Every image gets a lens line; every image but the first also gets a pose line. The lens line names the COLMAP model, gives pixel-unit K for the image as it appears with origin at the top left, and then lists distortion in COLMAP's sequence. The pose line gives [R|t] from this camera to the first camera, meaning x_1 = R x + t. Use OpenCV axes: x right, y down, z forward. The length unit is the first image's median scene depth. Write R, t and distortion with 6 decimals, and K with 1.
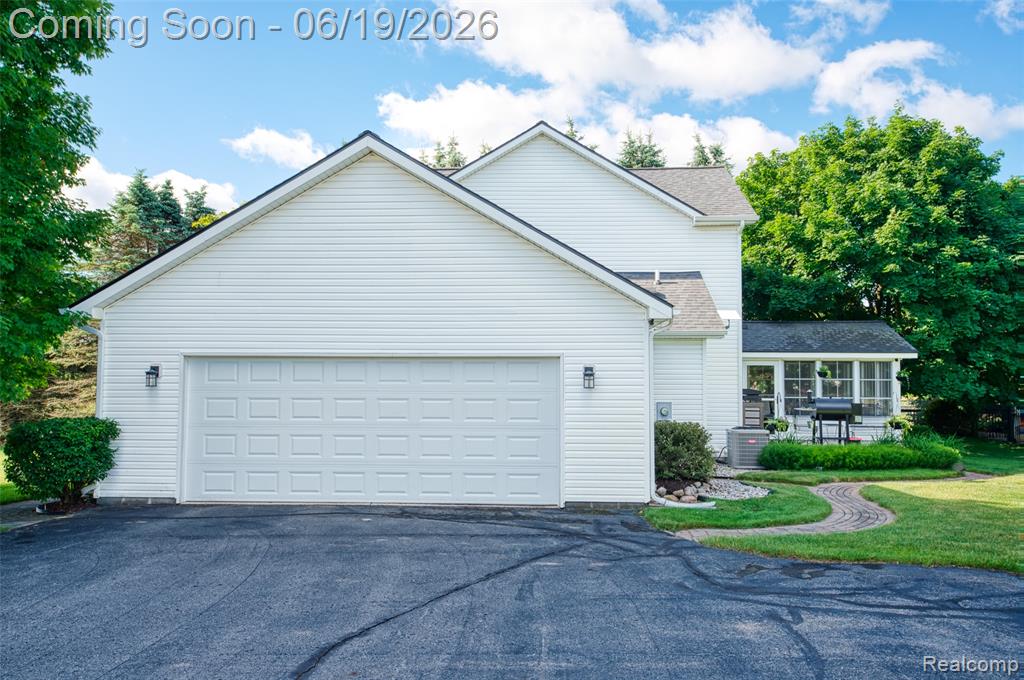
lens RADIAL K [[850.8, 0, 512.0], [0, 850.8, 340.0], [0, 0, 1]] dist [-0.009301, -0.005091]
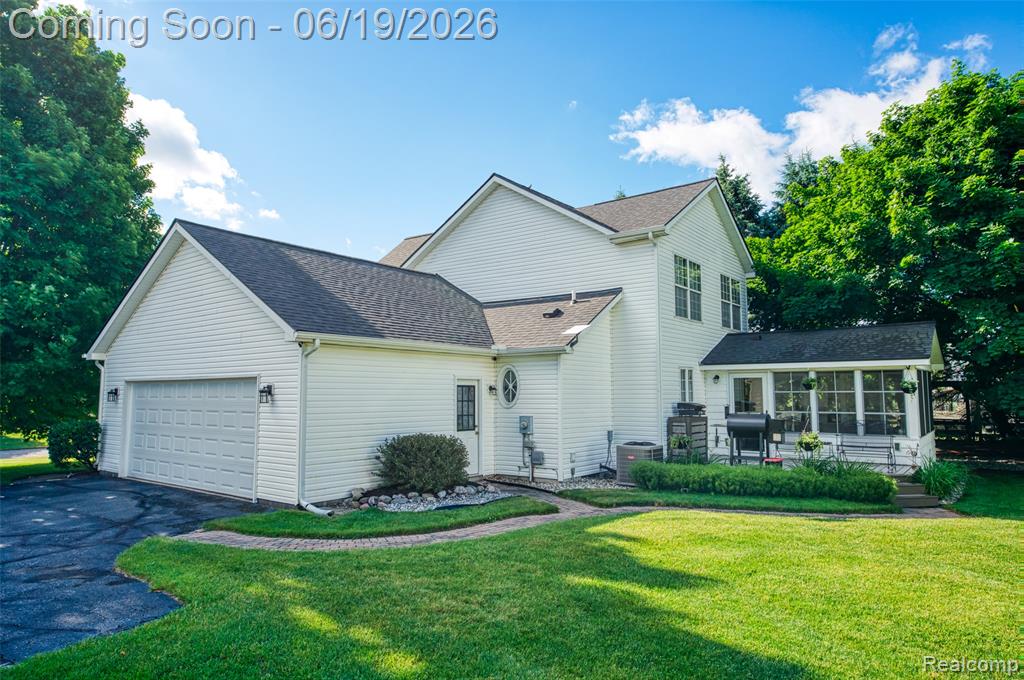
lens RADIAL K [[626.7, 0, 533.3], [0, 626.7, 341.6], [0, 0, 1]] dist [0.004216, 0.002998]
pose [[0.830077, -0.051178, -0.555295, 0.551026], [0.033711, 0.998564, -0.041638, 0.012402], [0.556628, 0.015843, 0.830611, 0.310840]]
